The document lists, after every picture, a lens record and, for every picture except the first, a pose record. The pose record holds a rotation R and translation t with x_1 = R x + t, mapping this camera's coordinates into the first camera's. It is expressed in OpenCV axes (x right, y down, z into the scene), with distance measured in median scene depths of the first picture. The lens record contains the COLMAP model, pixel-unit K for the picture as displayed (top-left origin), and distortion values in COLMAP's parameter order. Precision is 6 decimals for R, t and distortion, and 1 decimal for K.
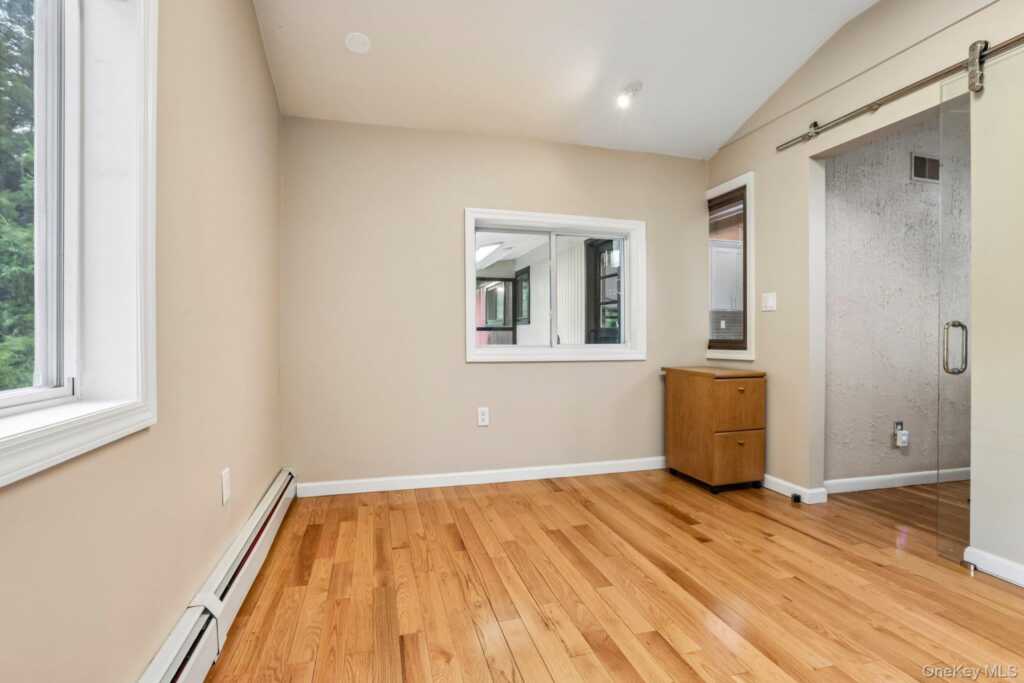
lens RADIAL K [[475.1, 0, 517.8], [0, 475.1, 338.9], [0, 0, 1]] dist [-0.032381, 0.005129]
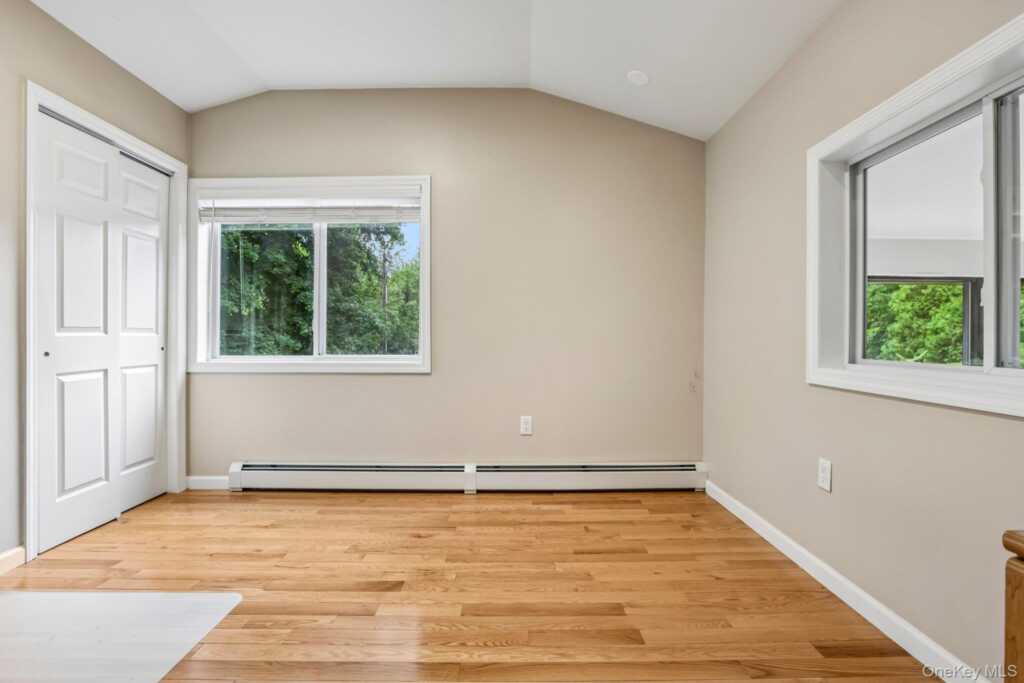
lens RADIAL K [[475.1, 0, 519.2], [0, 475.1, 341.5], [0, 0, 1]] dist [-0.032381, 0.005129]
pose [[-0.232073, 0.004991, -0.972686, 0.747547], [-0.011614, 0.999901, 0.007901, -0.010640], [0.972629, 0.013131, -0.231992, 0.926762]]
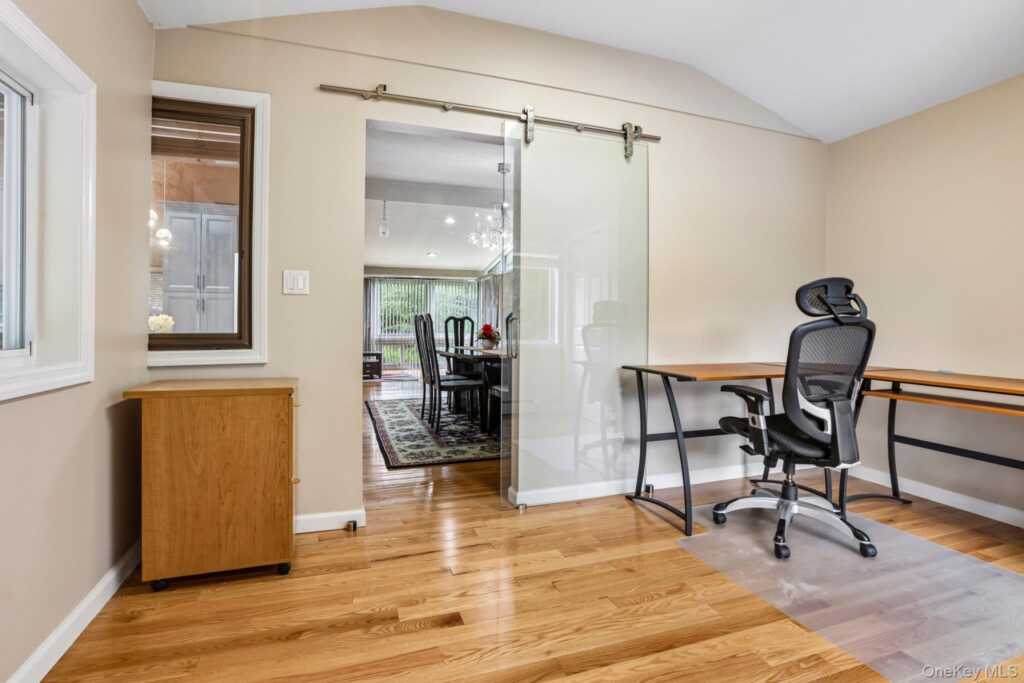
lens RADIAL K [[494.4, 0, 506.1], [0, 494.4, 320.8], [0, 0, 1]] dist [-0.031989, 0.000403]
pose [[-0.035151, 0.007086, 0.999357, -0.295517], [0.004641, 0.999965, -0.006927, -0.012749], [-0.999371, 0.004394, -0.035182, 0.817626]]
